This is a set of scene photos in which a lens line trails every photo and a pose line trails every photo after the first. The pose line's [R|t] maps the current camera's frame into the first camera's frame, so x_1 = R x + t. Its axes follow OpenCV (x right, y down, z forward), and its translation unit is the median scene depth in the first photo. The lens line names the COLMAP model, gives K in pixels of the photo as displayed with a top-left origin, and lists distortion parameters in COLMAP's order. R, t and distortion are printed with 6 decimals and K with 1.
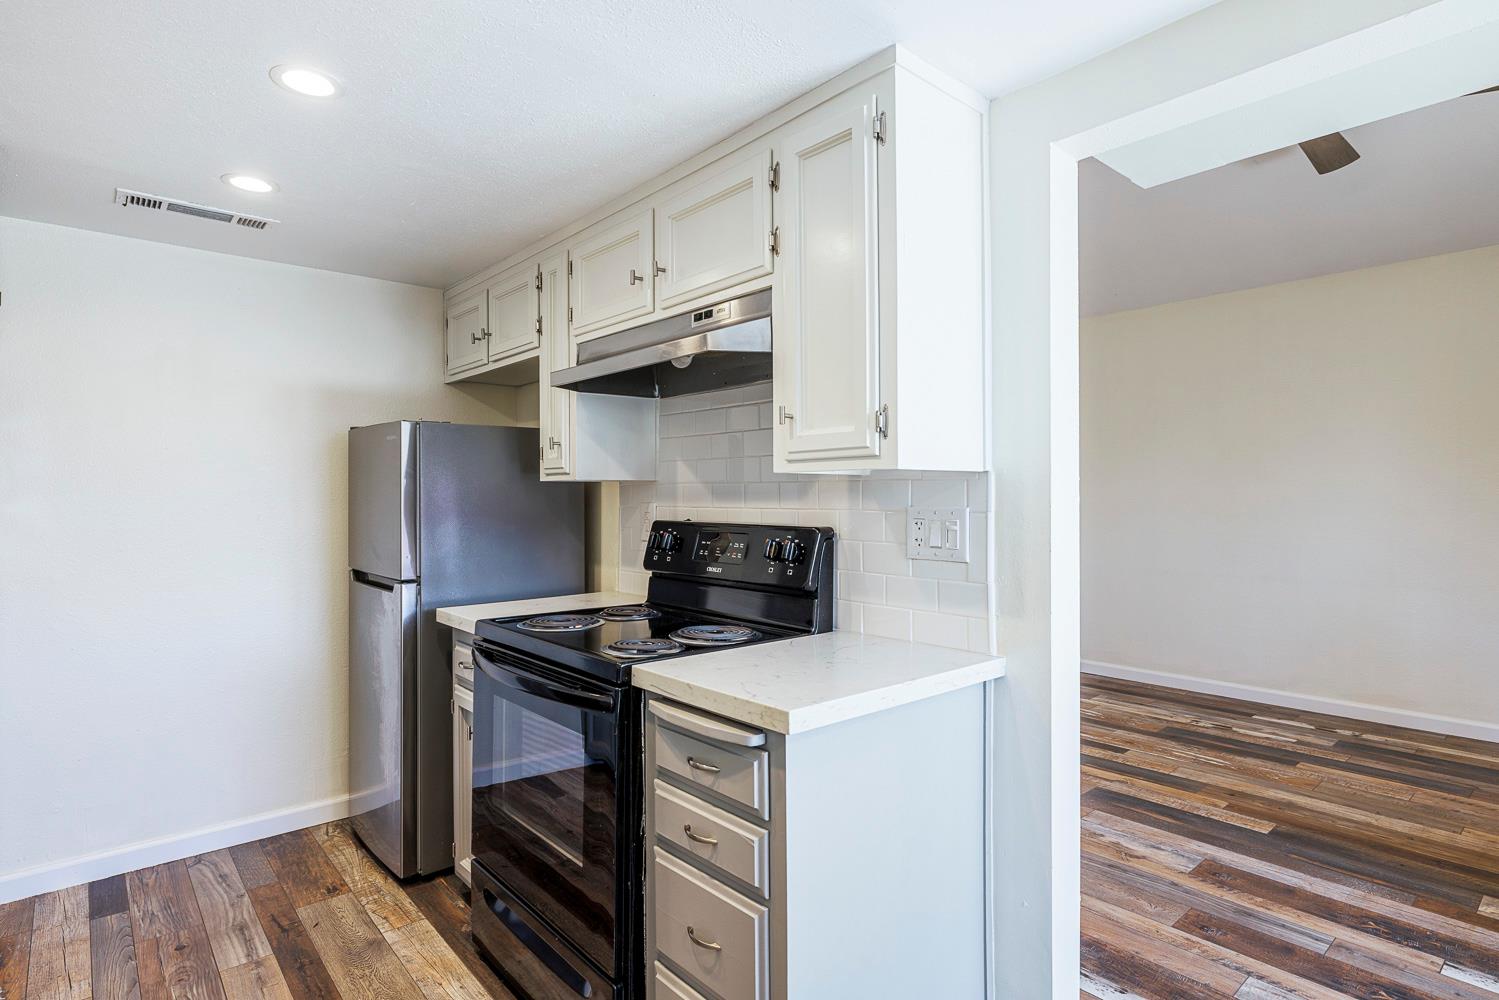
lens RADIAL K [[782.3, 0, 755.8], [0, 782.3, 488.7], [0, 0, 1]] dist [-0.000599, 0.001163]
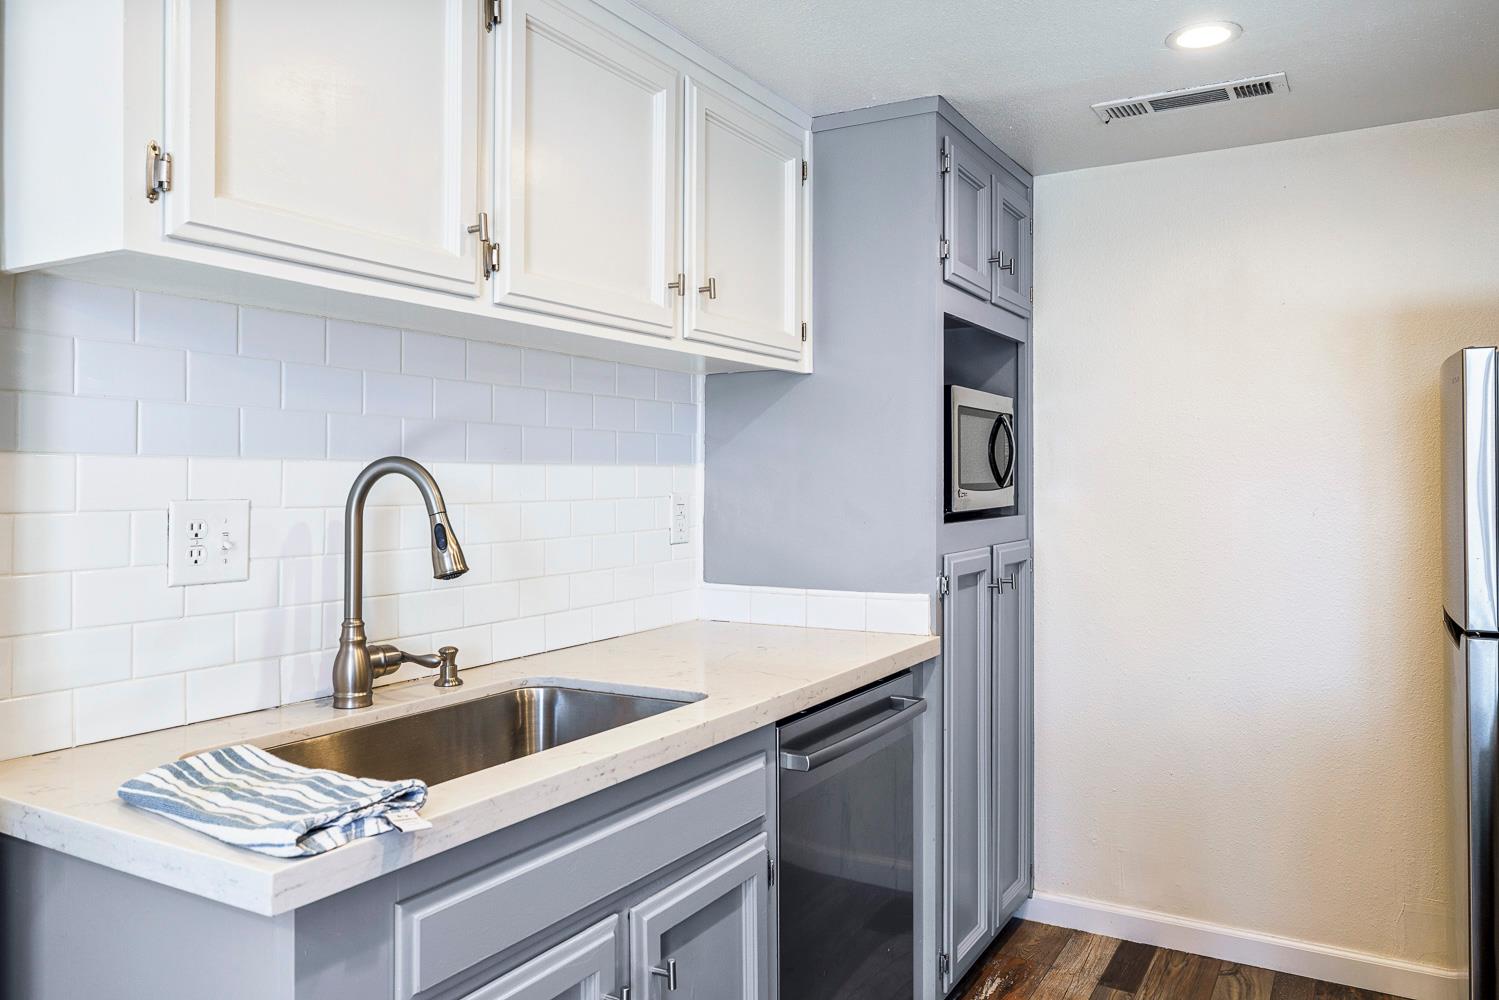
lens RADIAL K [[1073.1, 0, 750.8], [0, 1073.1, 473.8], [0, 0, 1]] dist [-0.000553, 0.002479]
pose [[0.315505, -0.002457, -0.948921, 0.117463], [0.009059, 0.999959, 0.000422, -0.001437], [0.948881, -0.008730, 0.315515, 0.262451]]
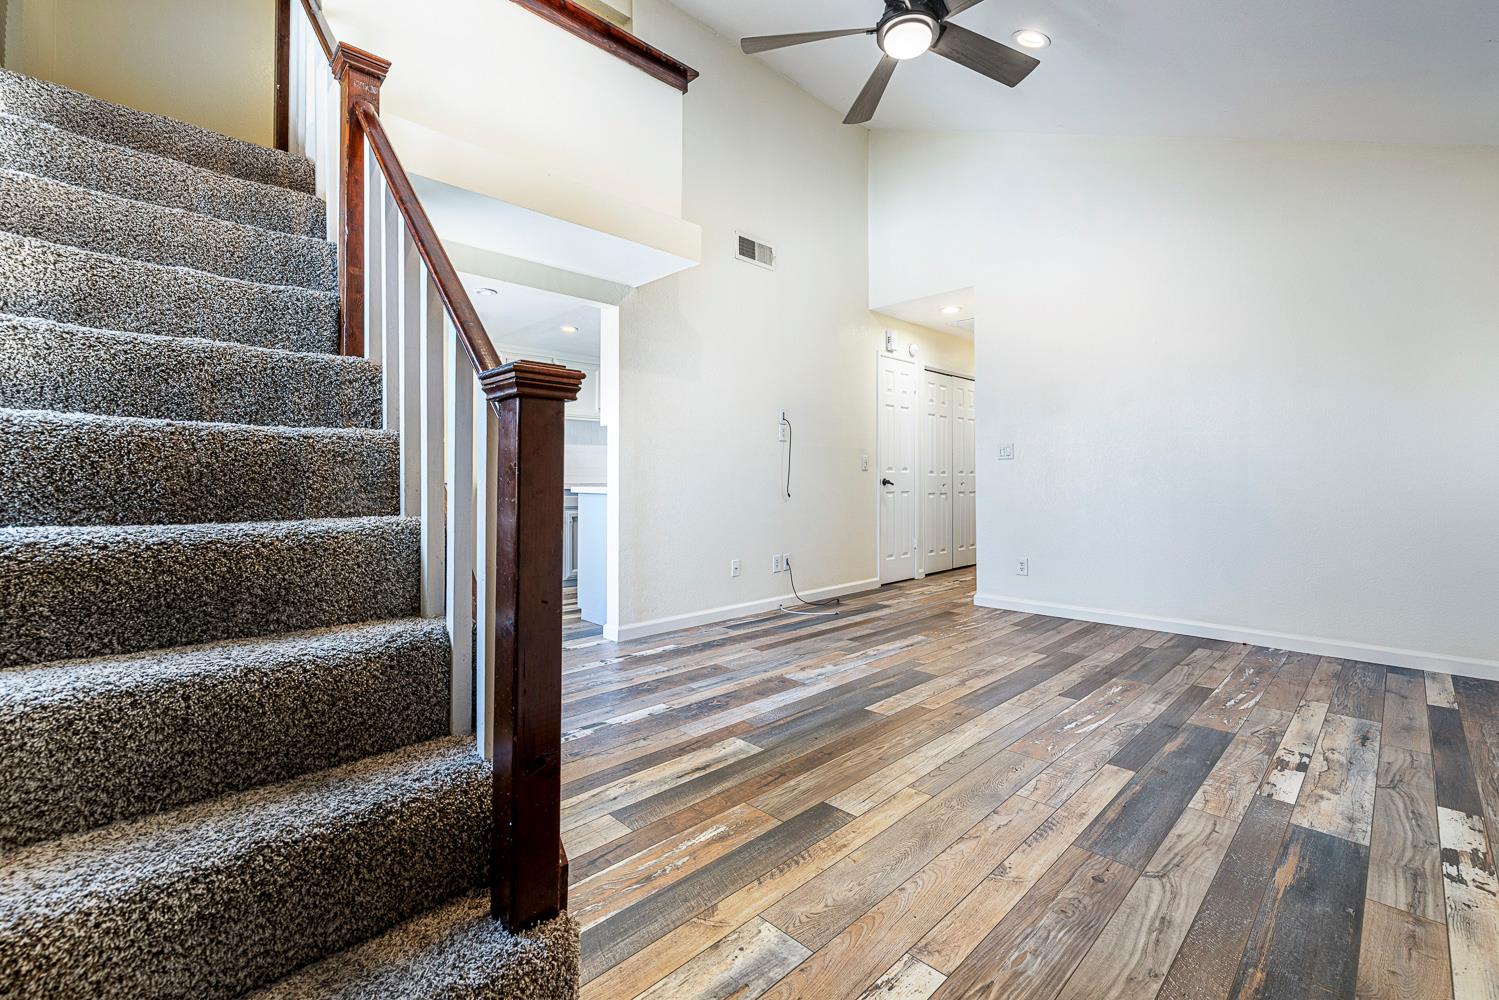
lens RADIAL K [[643.0, 0, 749.3], [0, 643.0, 467.3], [0, 0, 1]] dist [0.002079, 0.000287]
pose [[0.051414, -0.013589, -0.998585, 1.809004], [0.008122, 0.999880, -0.013189, 0.118454], [0.998644, -0.007432, 0.051518, 0.904902]]
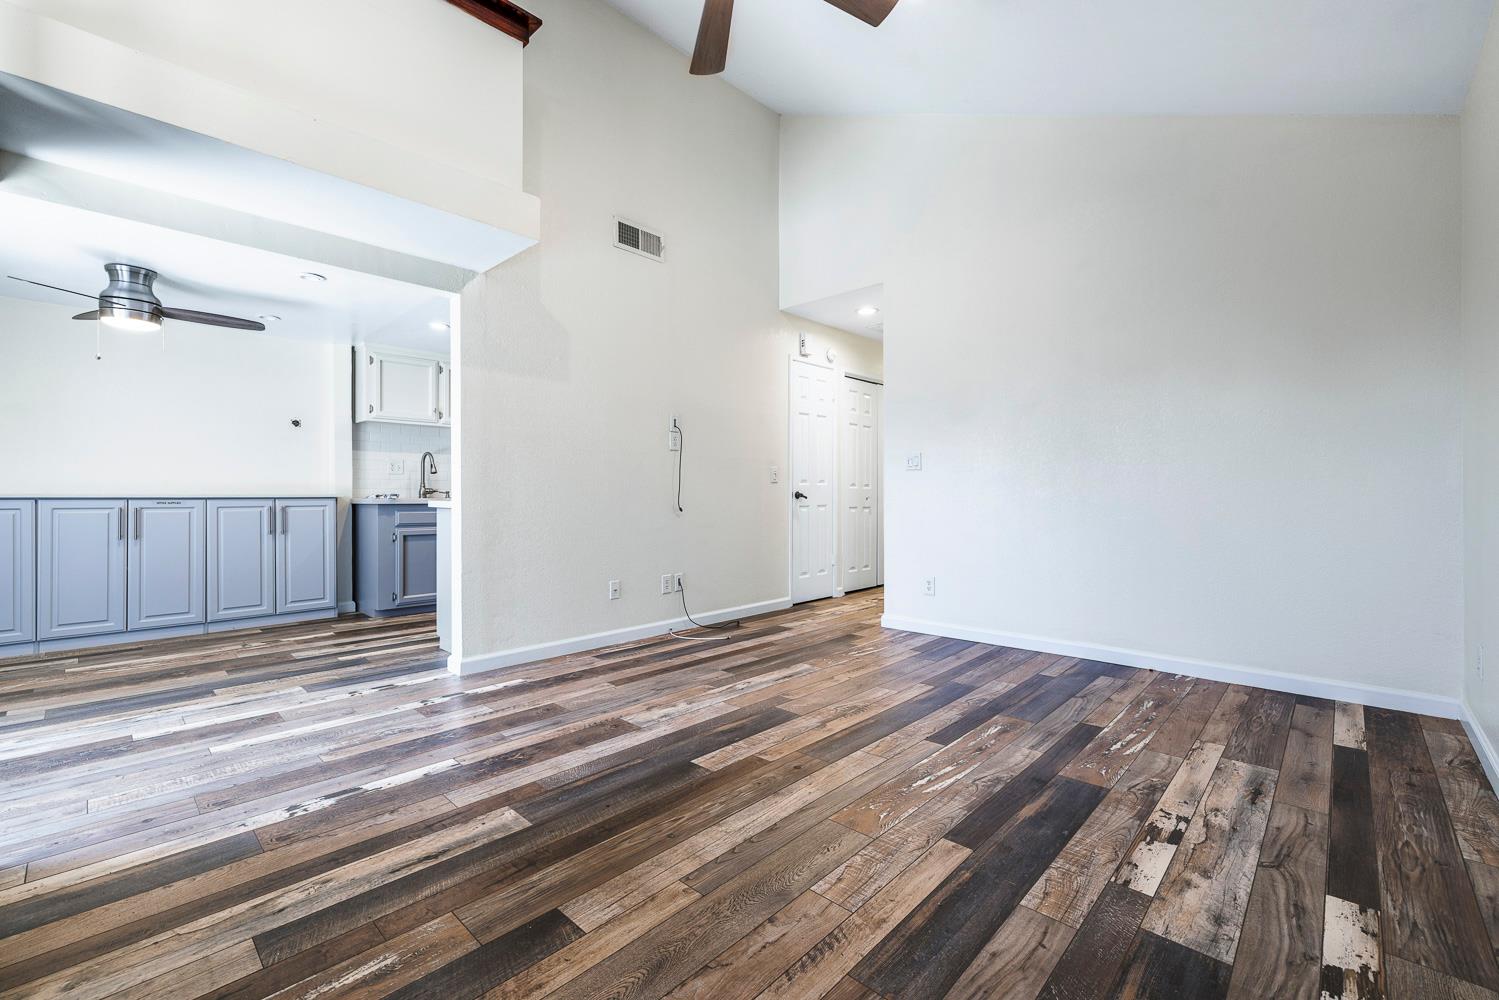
lens RADIAL K [[630.8, 0, 749.3], [0, 630.8, 495.1], [0, 0, 1]] dist [0.001698, 0.000643]
pose [[0.089045, 0.006243, -0.996008, 1.633560], [0.009633, 0.999928, 0.007129, 0.127391], [0.995981, -0.010229, 0.088979, 1.154028]]
